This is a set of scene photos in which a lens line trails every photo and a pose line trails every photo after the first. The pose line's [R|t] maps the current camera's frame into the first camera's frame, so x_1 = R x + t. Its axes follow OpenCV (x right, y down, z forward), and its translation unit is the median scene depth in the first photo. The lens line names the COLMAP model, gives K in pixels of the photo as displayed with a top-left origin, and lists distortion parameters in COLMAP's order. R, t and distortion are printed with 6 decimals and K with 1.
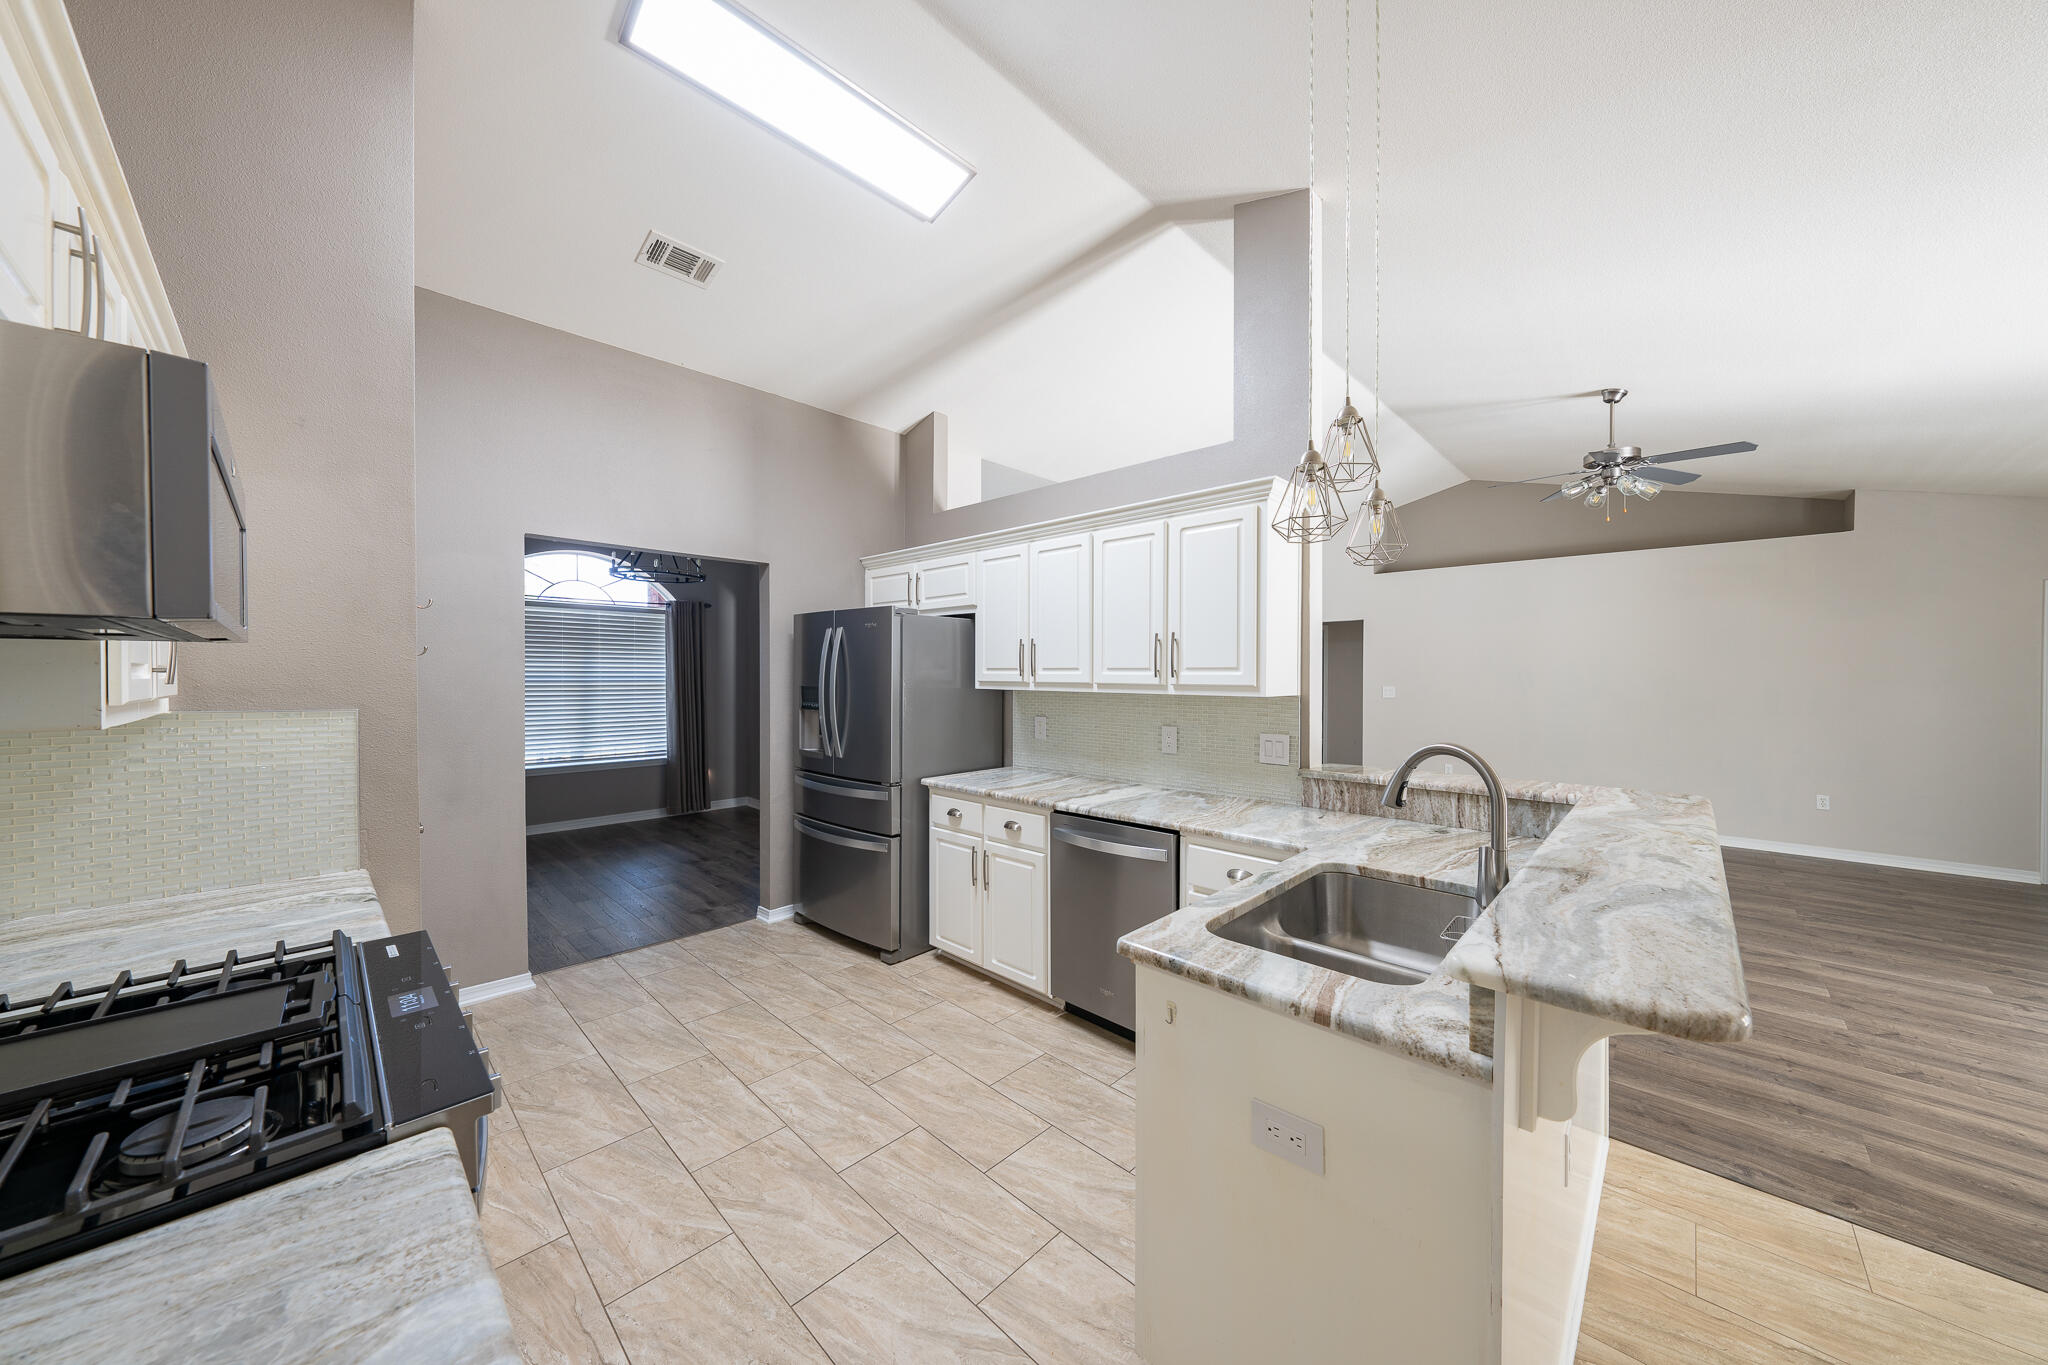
lens RADIAL K [[695.1, 0, 1026.7], [0, 695.1, 678.2], [0, 0, 1]] dist [-0.002636, 0.000261]
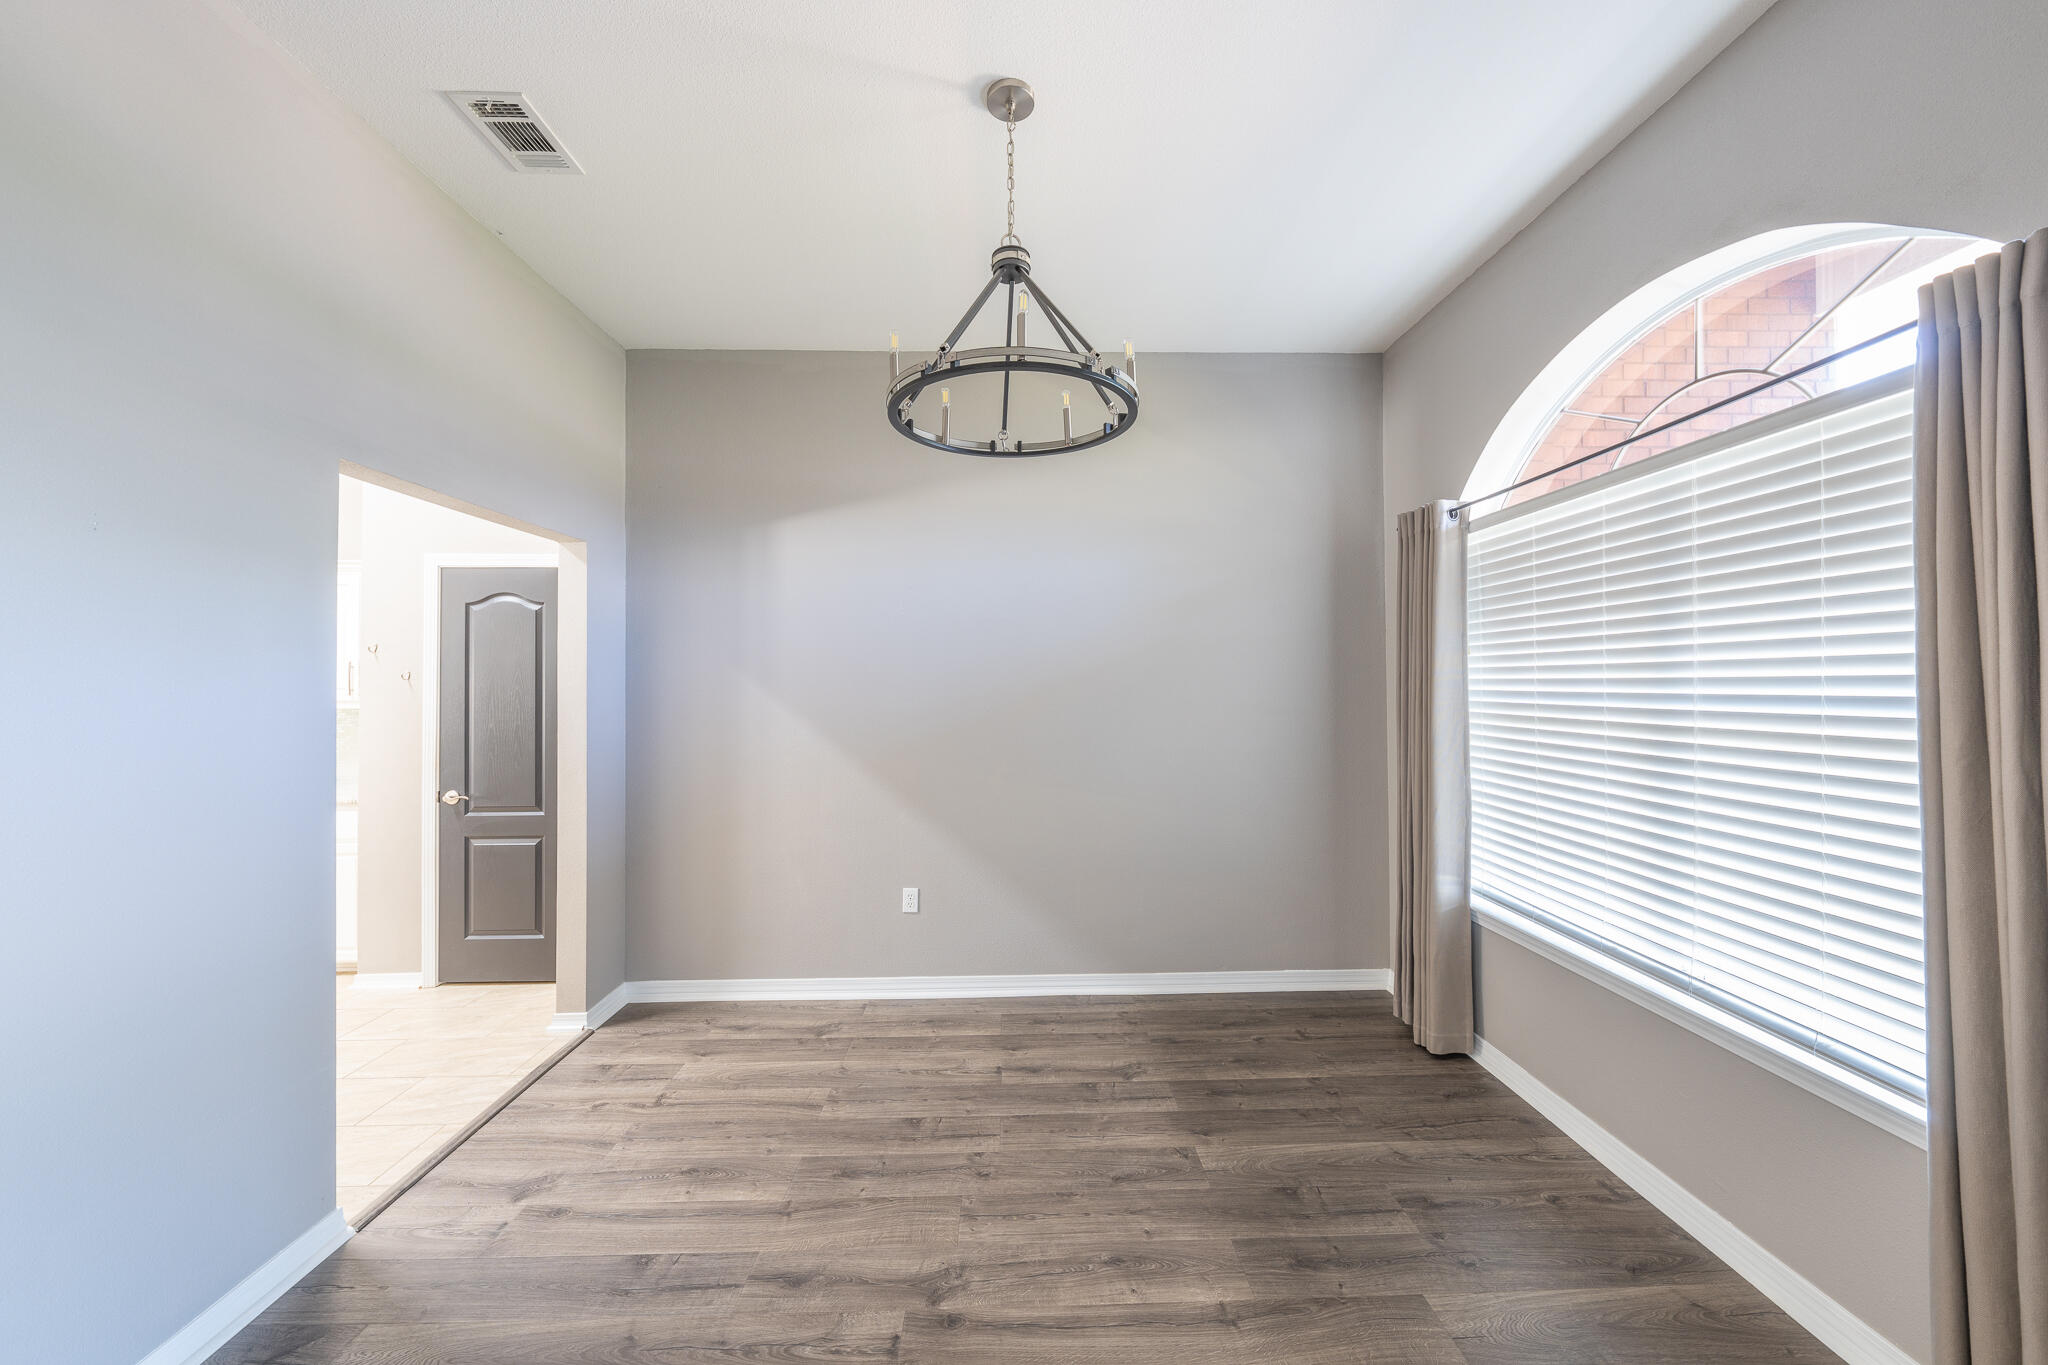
lens RADIAL K [[737.1, 0, 1024.0], [0, 737.1, 682.5], [0, 0, 1]] dist [-0.000142, -0.000049]
pose [[-0.703230, -0.000452, -0.710963, -0.224240], [-0.002523, 0.999995, 0.001861, -0.007037], [0.710958, 0.003102, -0.703227, 1.035188]]
